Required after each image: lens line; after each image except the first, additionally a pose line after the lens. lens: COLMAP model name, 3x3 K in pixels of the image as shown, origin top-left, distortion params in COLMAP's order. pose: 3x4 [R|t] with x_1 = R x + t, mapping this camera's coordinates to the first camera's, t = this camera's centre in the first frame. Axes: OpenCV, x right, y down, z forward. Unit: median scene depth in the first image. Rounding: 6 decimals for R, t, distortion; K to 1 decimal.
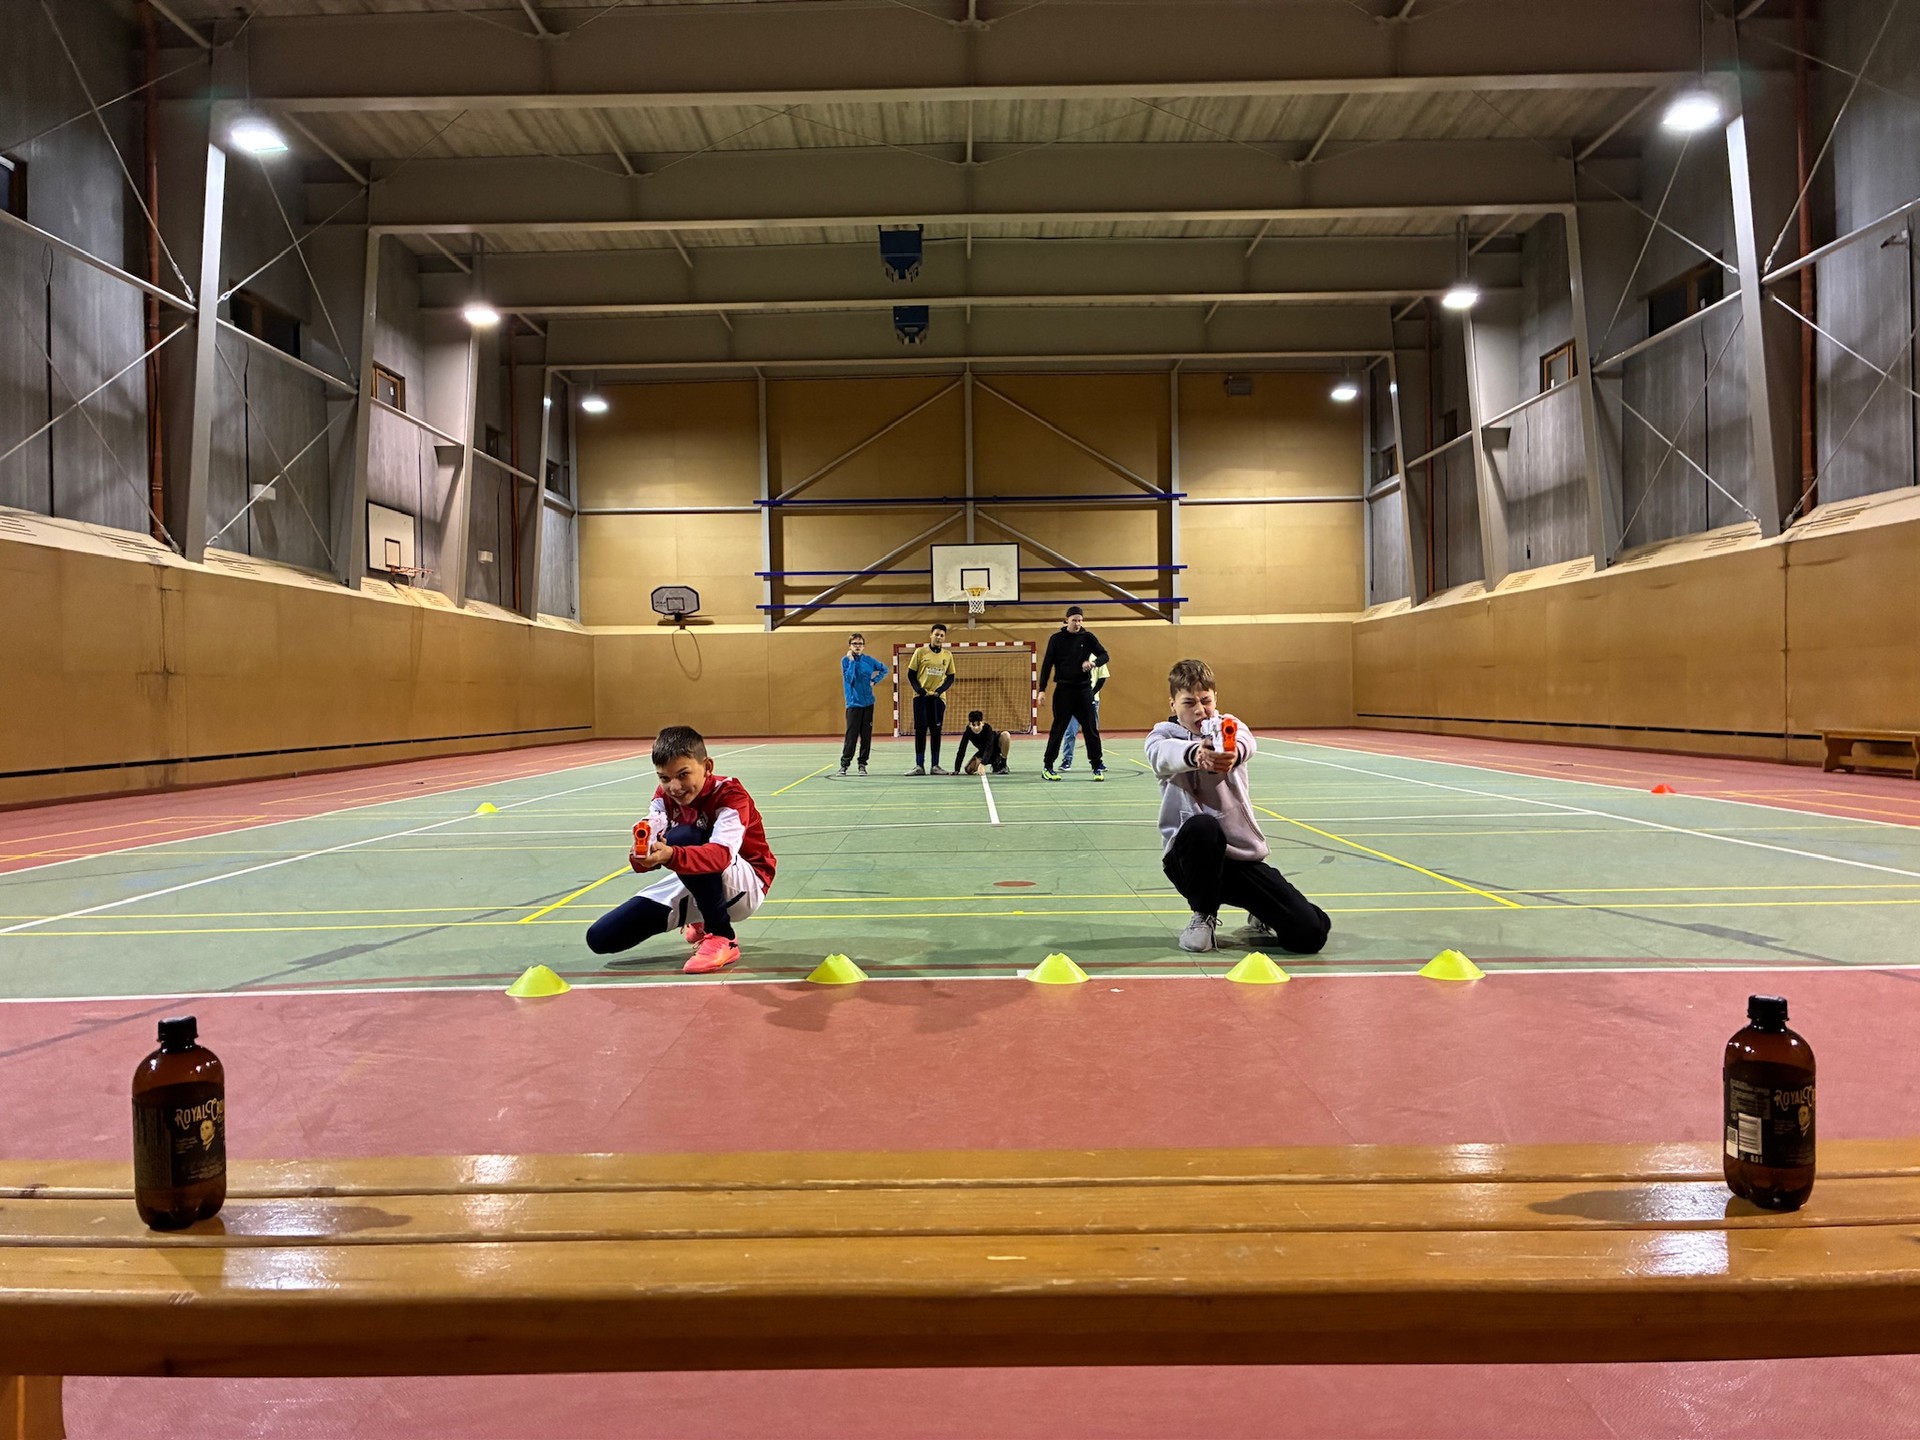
lens RADIAL K [[1427.2, 0, 960.0], [0, 1427.2, 720.0], [0, 0, 1]] dist [0.072174, -0.075845]
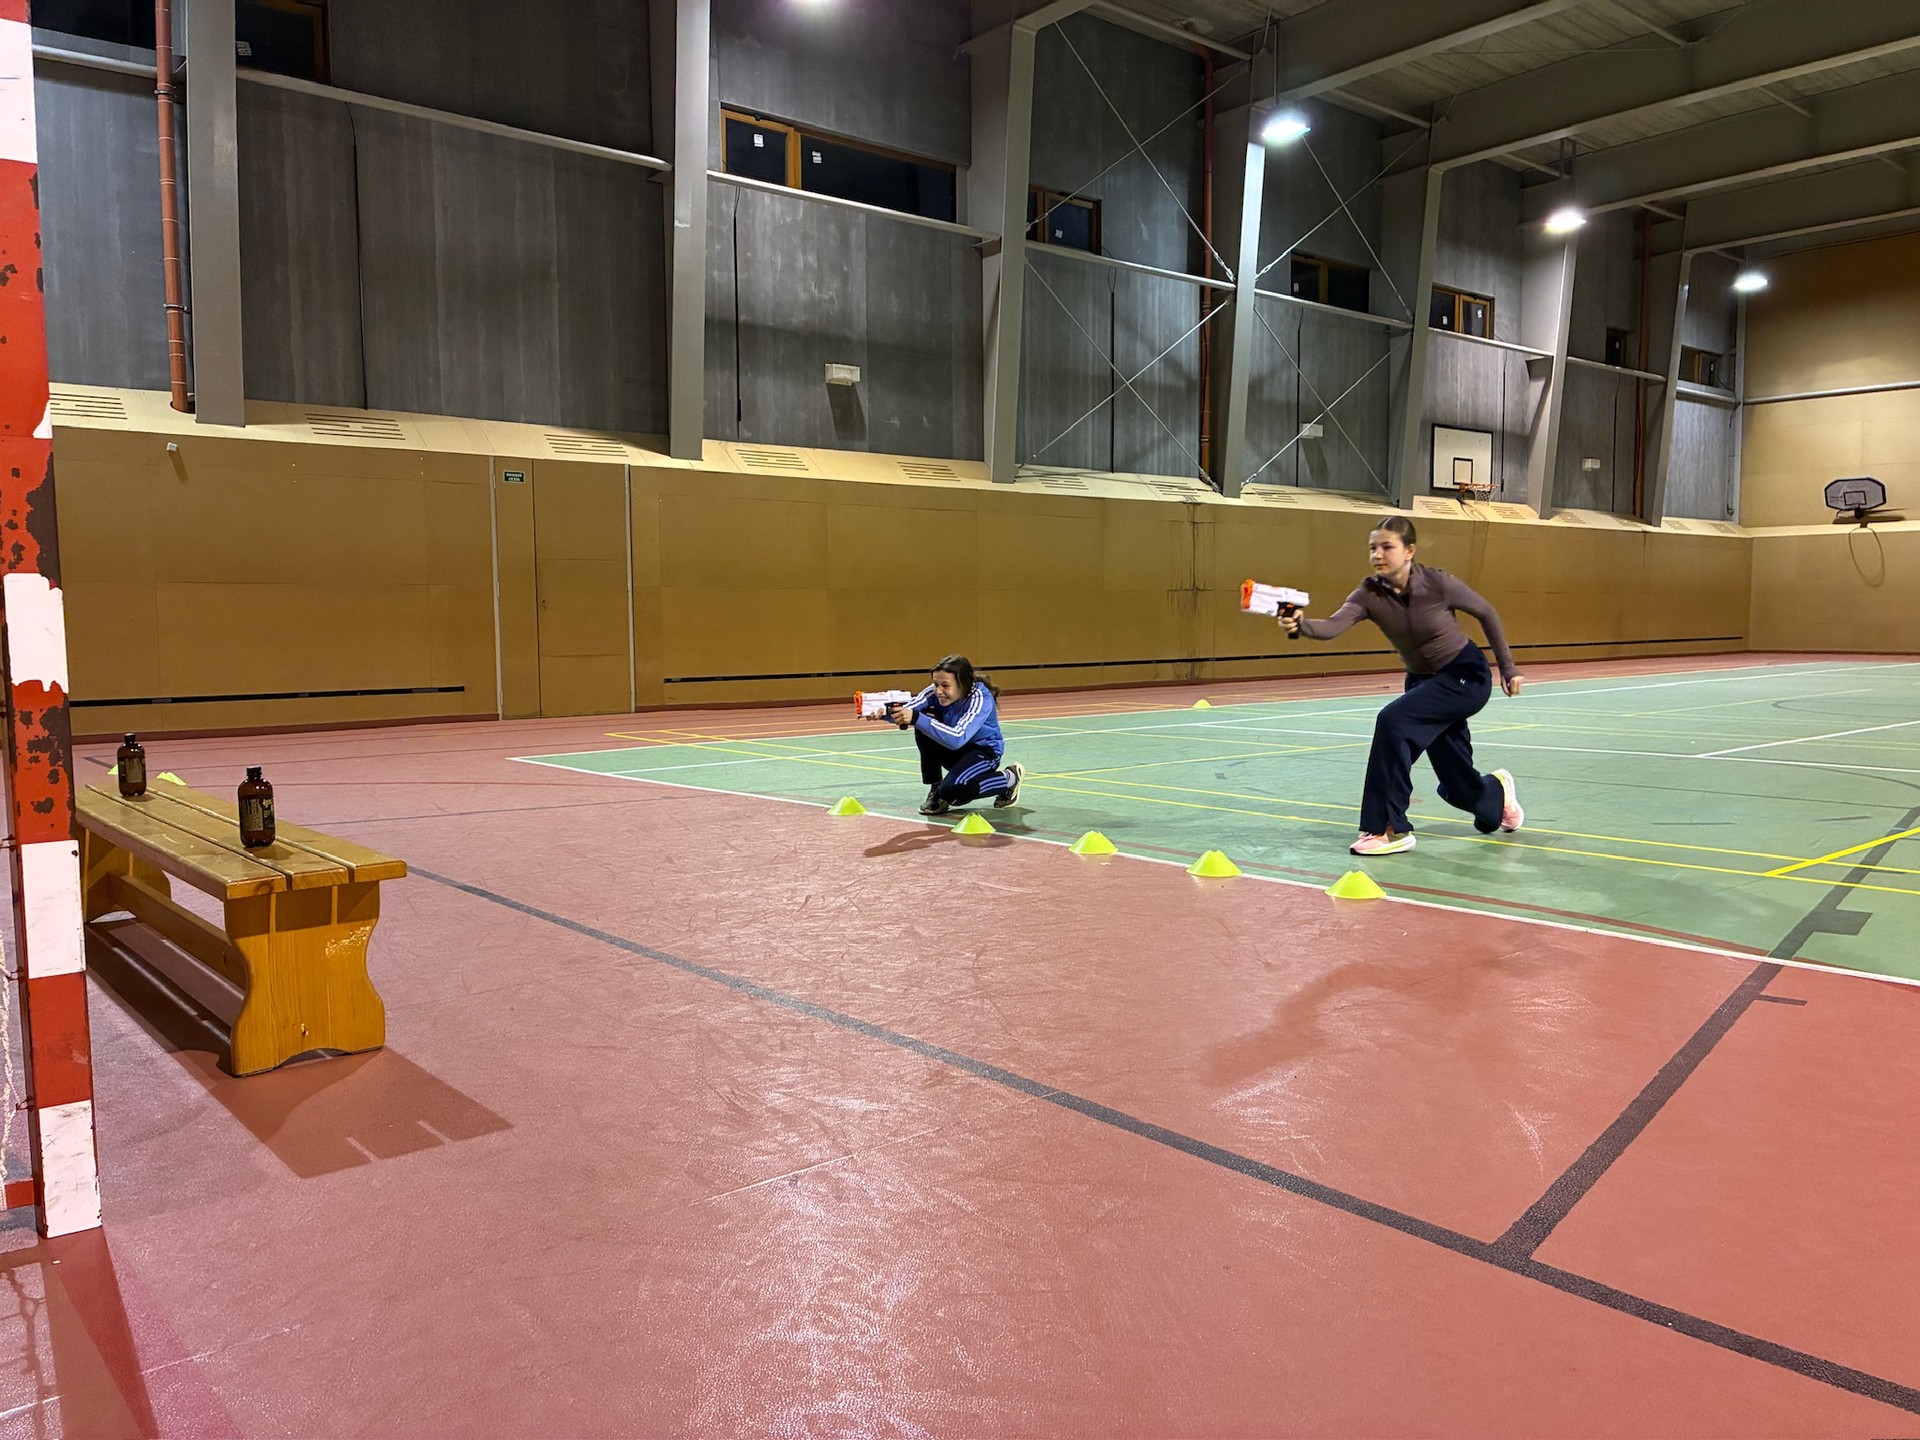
lens RADIAL K [[1427.2, 0, 960.0], [0, 1427.2, 720.0], [0, 0, 1]] dist [0.072174, -0.075845]
pose [[0.665552, 0.064090, -0.743594, 0.150170], [-0.015254, 0.997266, 0.072301, -0.003864], [0.746195, -0.036777, 0.664711, 0.011804]]
